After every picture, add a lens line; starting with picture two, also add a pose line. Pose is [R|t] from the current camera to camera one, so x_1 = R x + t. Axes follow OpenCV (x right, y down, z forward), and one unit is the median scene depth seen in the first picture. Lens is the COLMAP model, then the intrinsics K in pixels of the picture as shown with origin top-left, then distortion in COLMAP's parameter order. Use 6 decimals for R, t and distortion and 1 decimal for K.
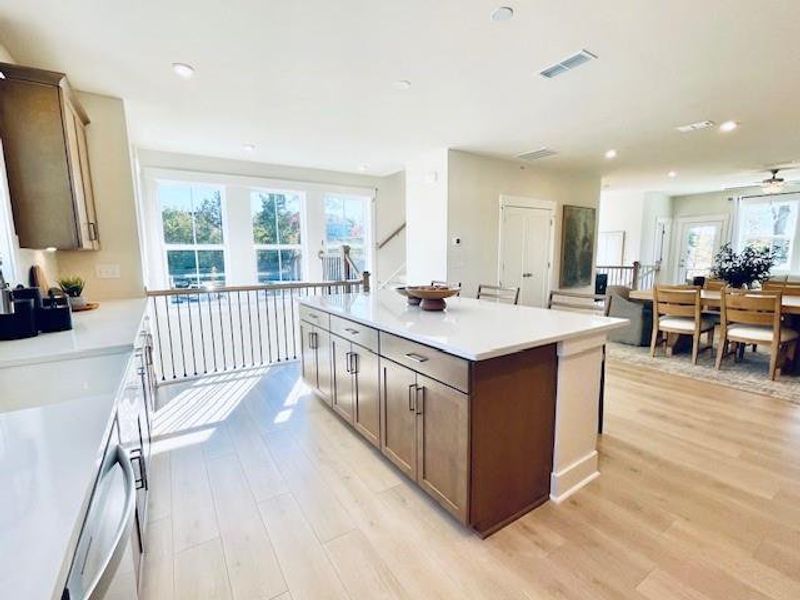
lens RADIAL K [[362.8, 0, 393.4], [0, 362.8, 301.1], [0, 0, 1]] dist [-0.000975, -0.000736]
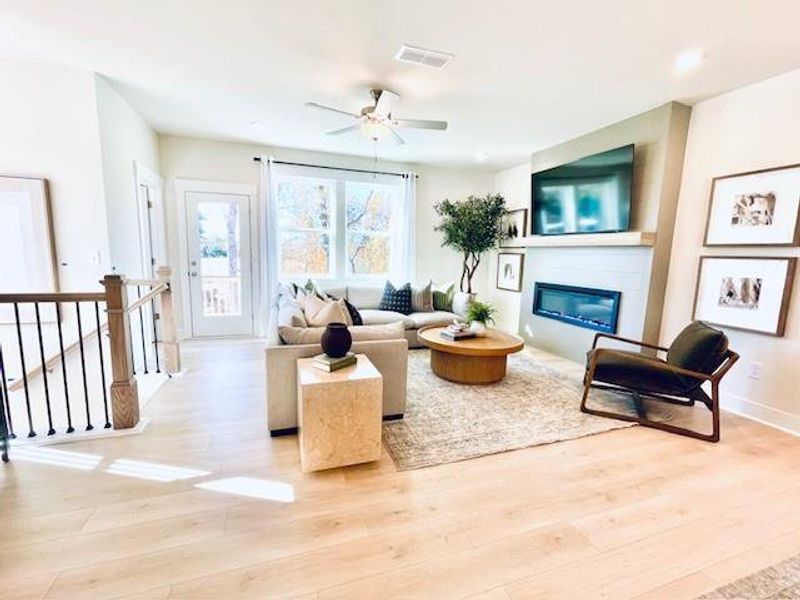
lens RADIAL K [[345.5, 0, 394.4], [0, 345.5, 300.8], [0, 0, 1]] dist [-0.001091, -0.000003]
pose [[0.243447, -0.112438, 0.963375, 0.567856], [0.093371, 0.991362, 0.092110, -0.116175], [-0.965409, 0.067528, 0.251842, 0.888582]]
